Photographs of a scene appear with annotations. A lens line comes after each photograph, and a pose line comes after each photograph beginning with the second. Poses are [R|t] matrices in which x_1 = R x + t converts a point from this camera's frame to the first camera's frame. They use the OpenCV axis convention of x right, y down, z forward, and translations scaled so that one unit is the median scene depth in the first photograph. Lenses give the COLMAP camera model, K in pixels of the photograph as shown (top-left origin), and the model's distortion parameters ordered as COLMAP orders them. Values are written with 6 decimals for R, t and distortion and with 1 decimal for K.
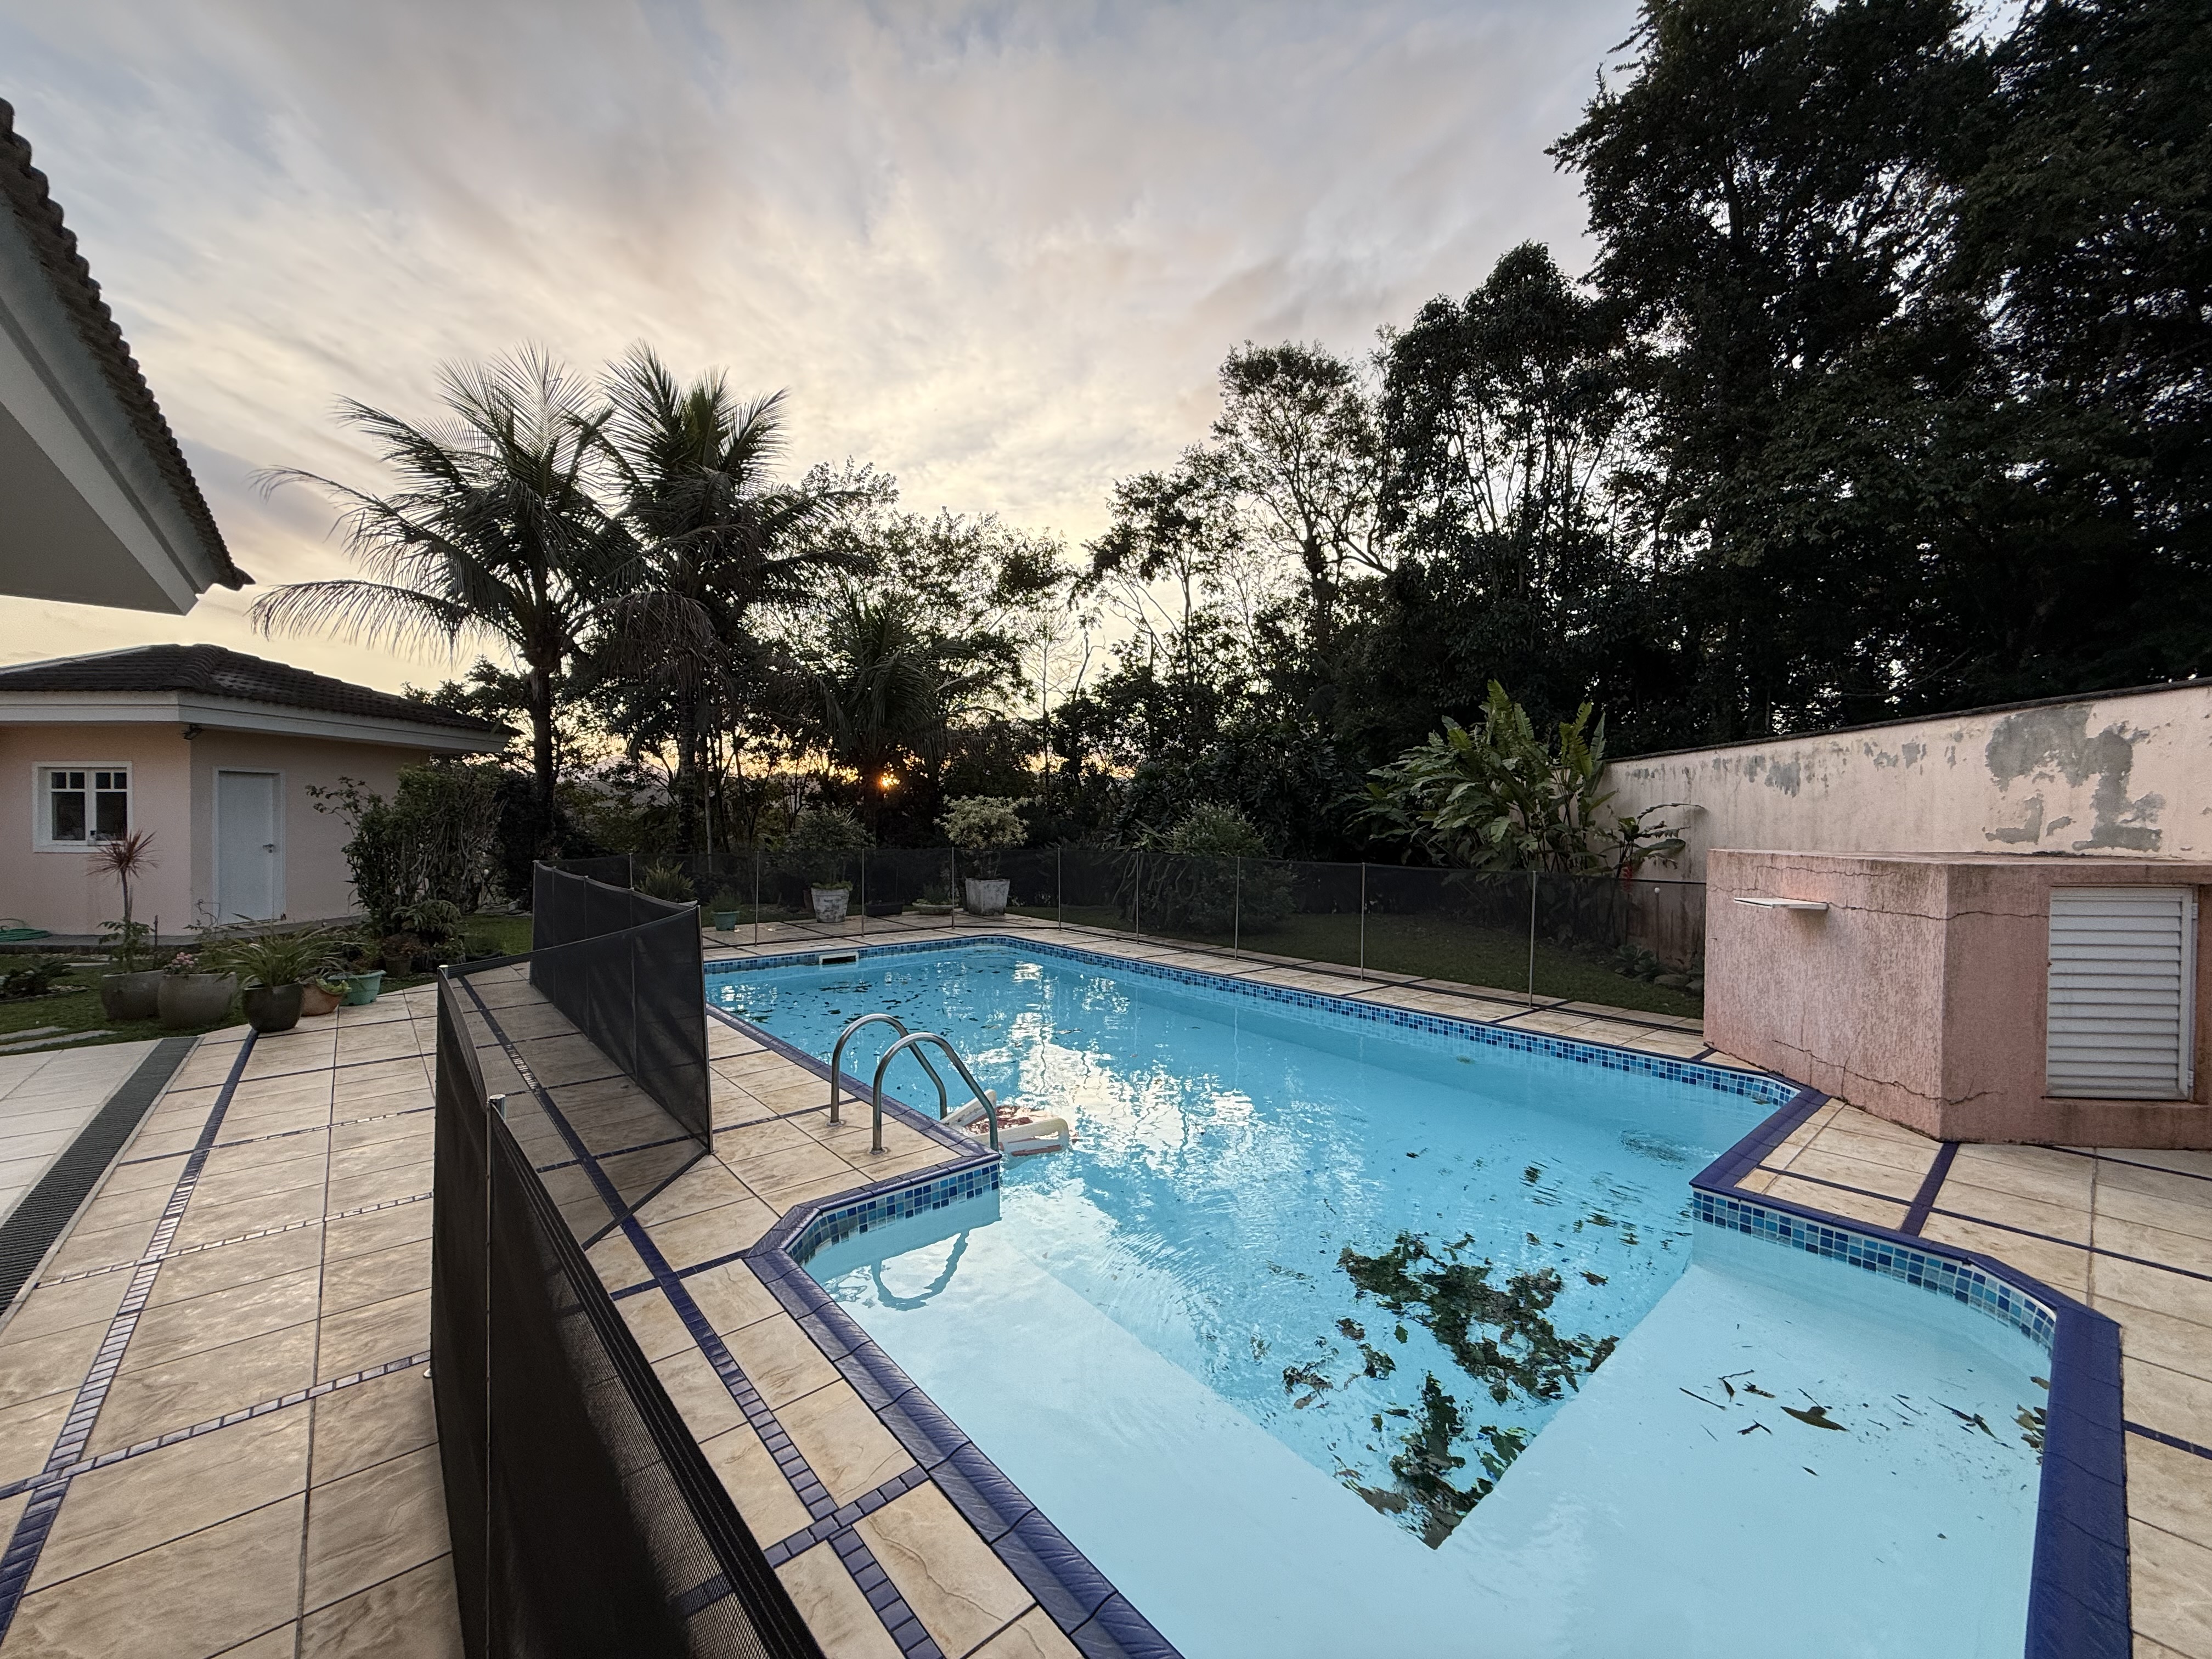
lens RADIAL K [[878.5, 0, 1100.2], [0, 878.5, 831.5], [0, 0, 1]] dist [-0.000539, 0.000154]
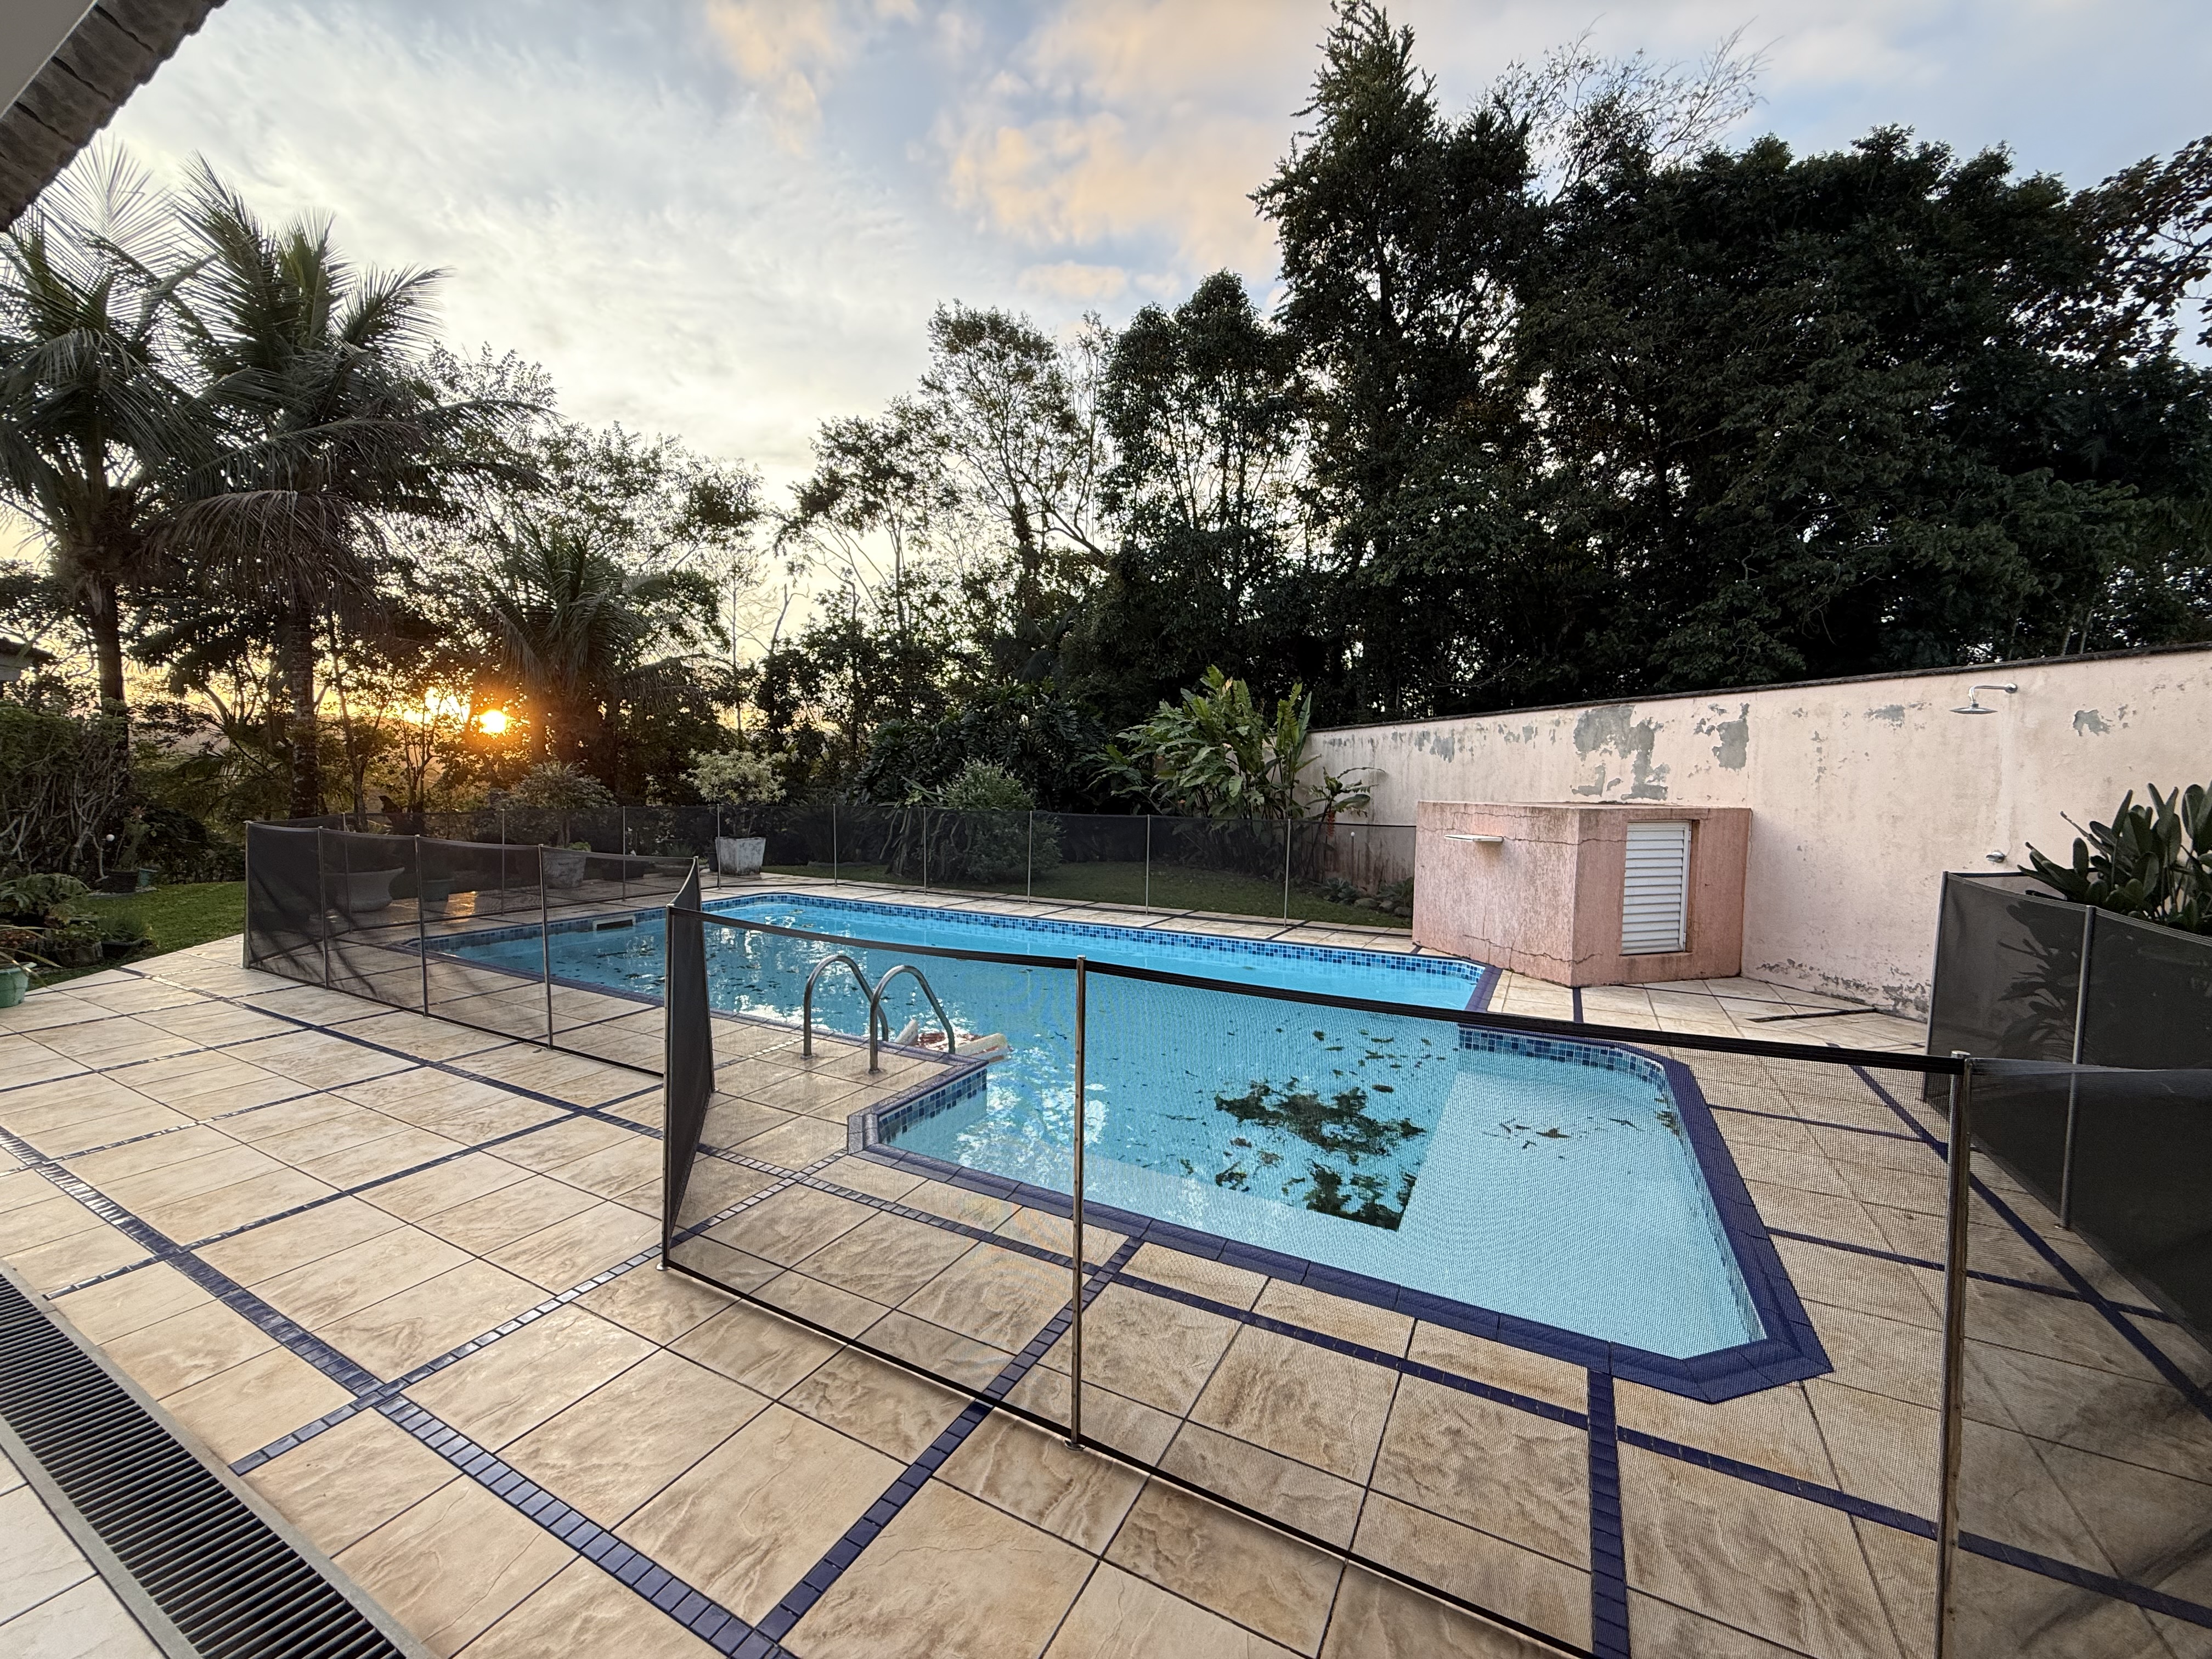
lens RADIAL K [[879.4, 0, 1096.0], [0, 879.4, 827.8], [0, 0, 1]] dist [0.000738, -0.000217]
pose [[0.933175, -0.015407, 0.359093, -0.084564], [-0.000488, 0.999026, 0.044130, 0.000682], [-0.359423, -0.041356, 0.932258, -0.029735]]
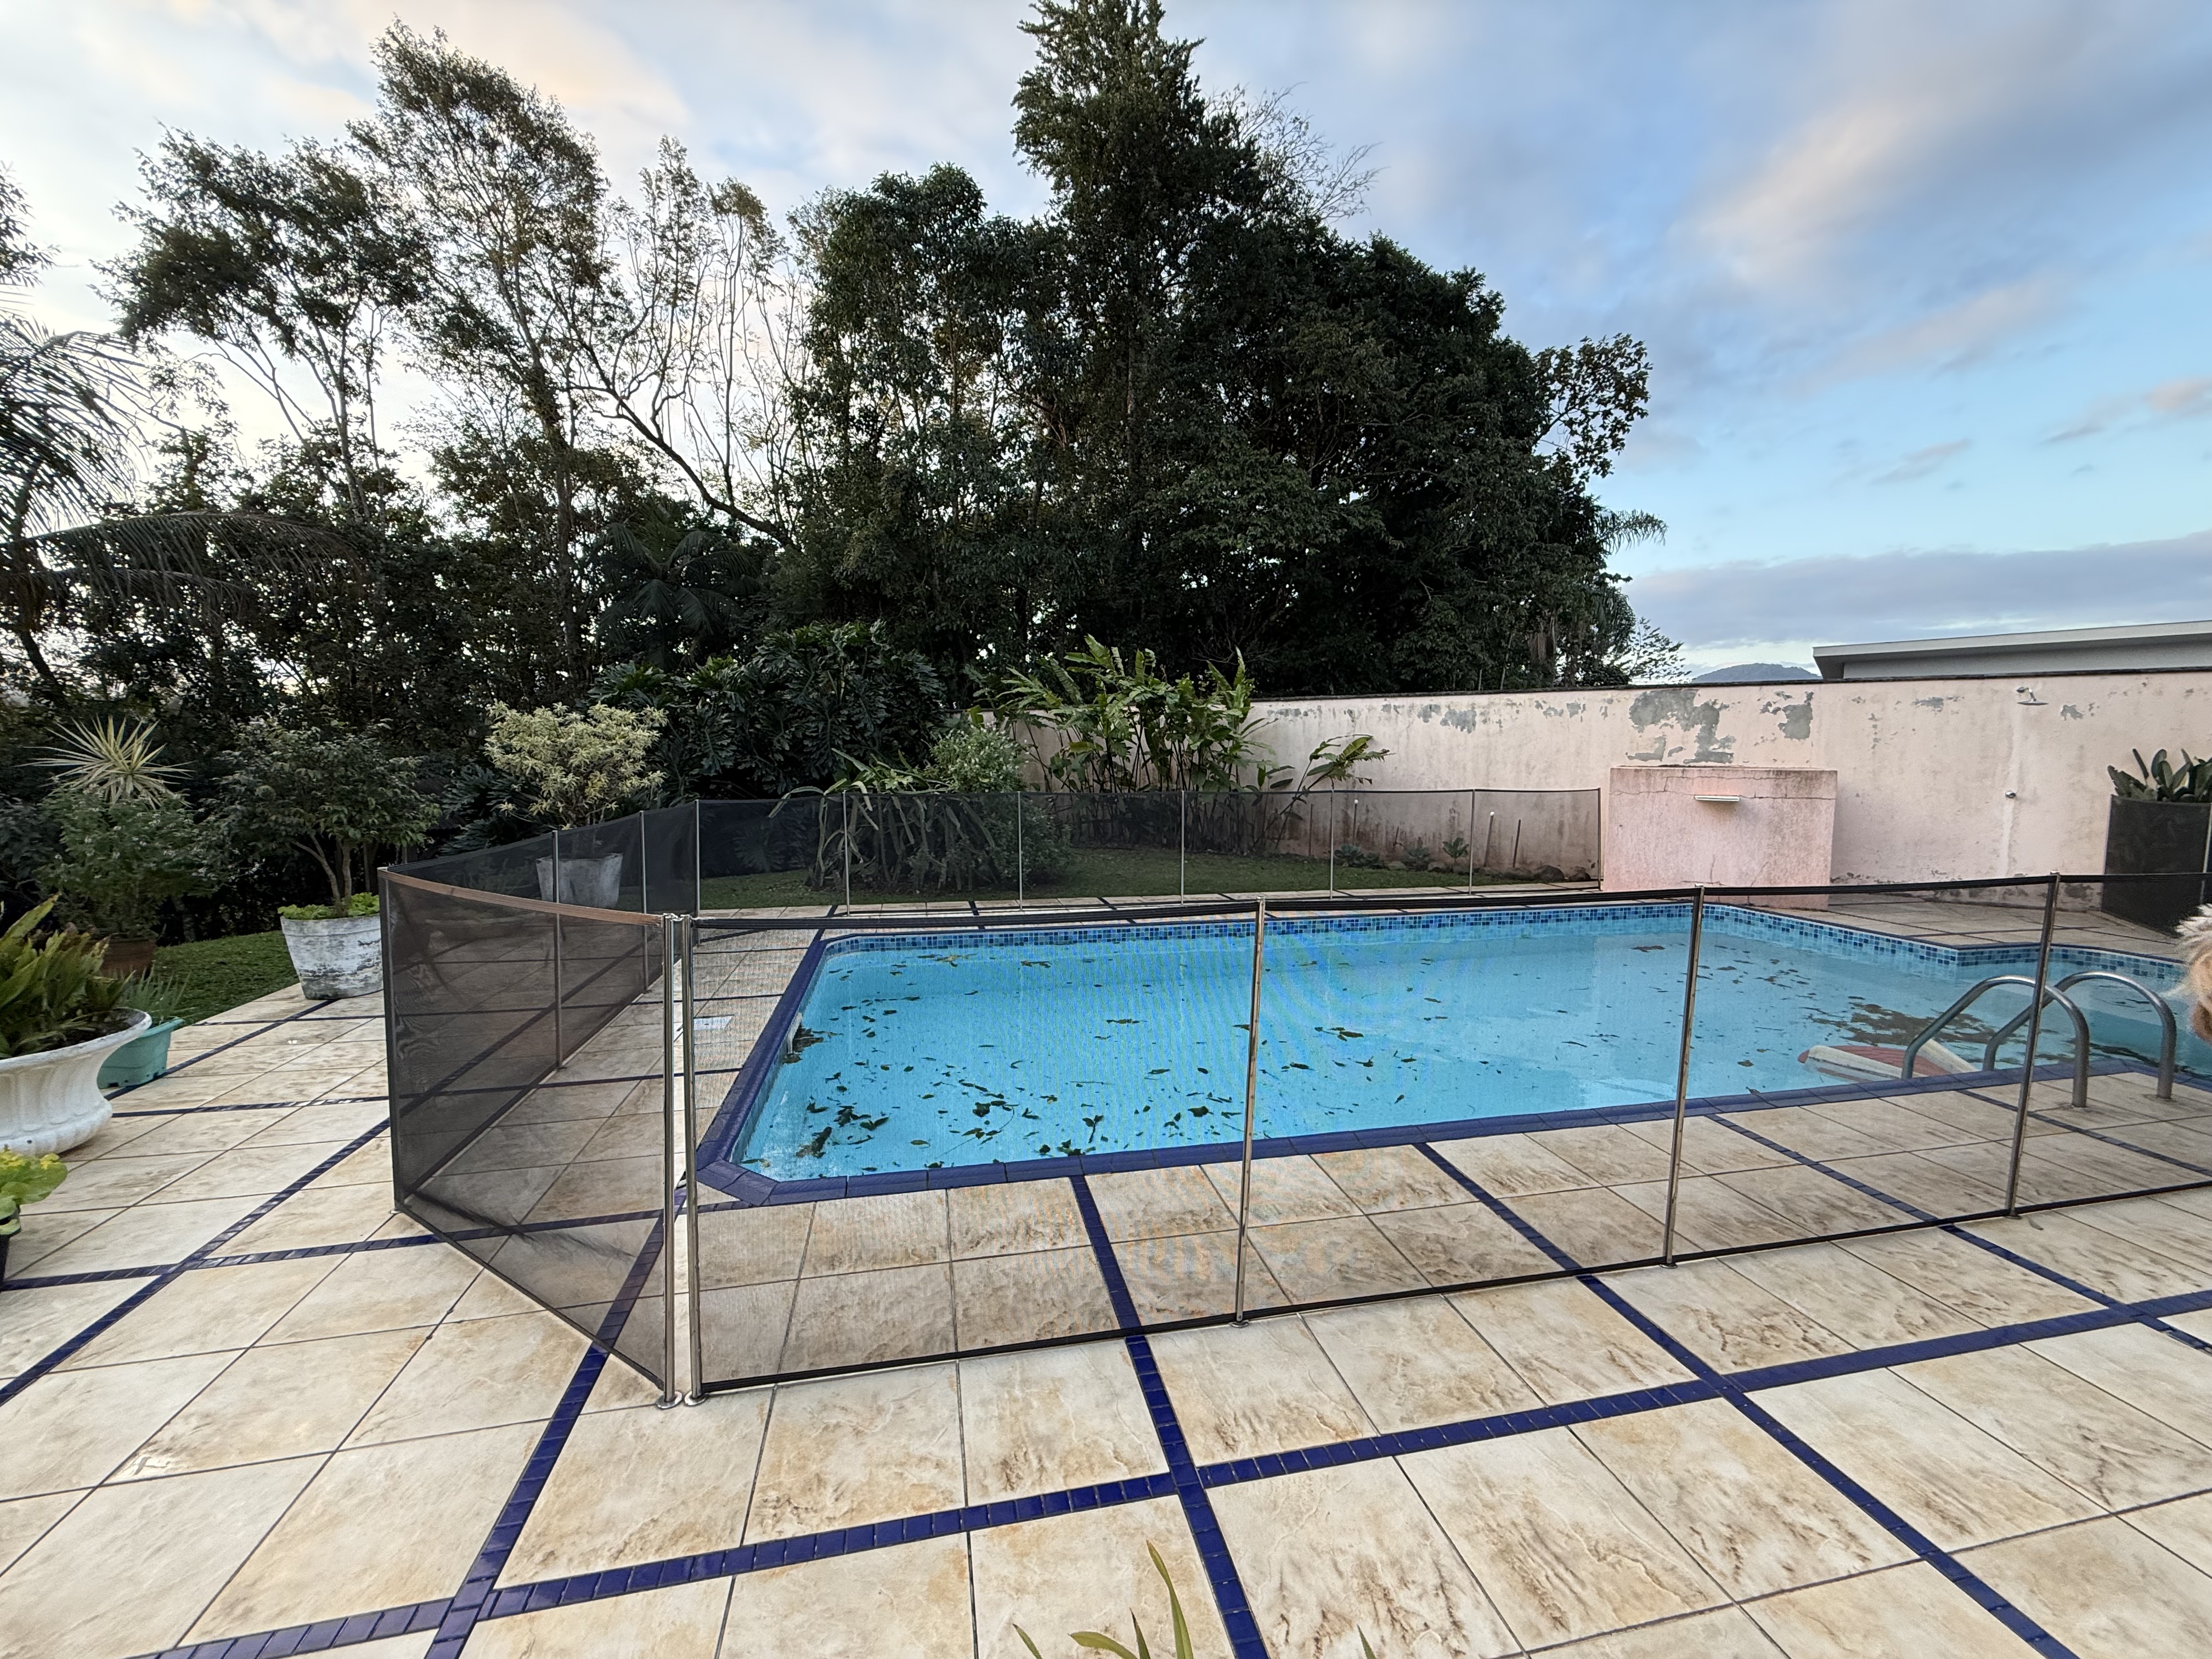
lens RADIAL K [[879.4, 0, 1096.0], [0, 879.4, 827.8], [0, 0, 1]] dist [0.000738, -0.000217]
pose [[0.478209, -0.079209, 0.874667, -0.344882], [0.012593, 0.996441, 0.083352, -0.004623], [-0.878156, -0.028845, 0.477504, 0.337533]]
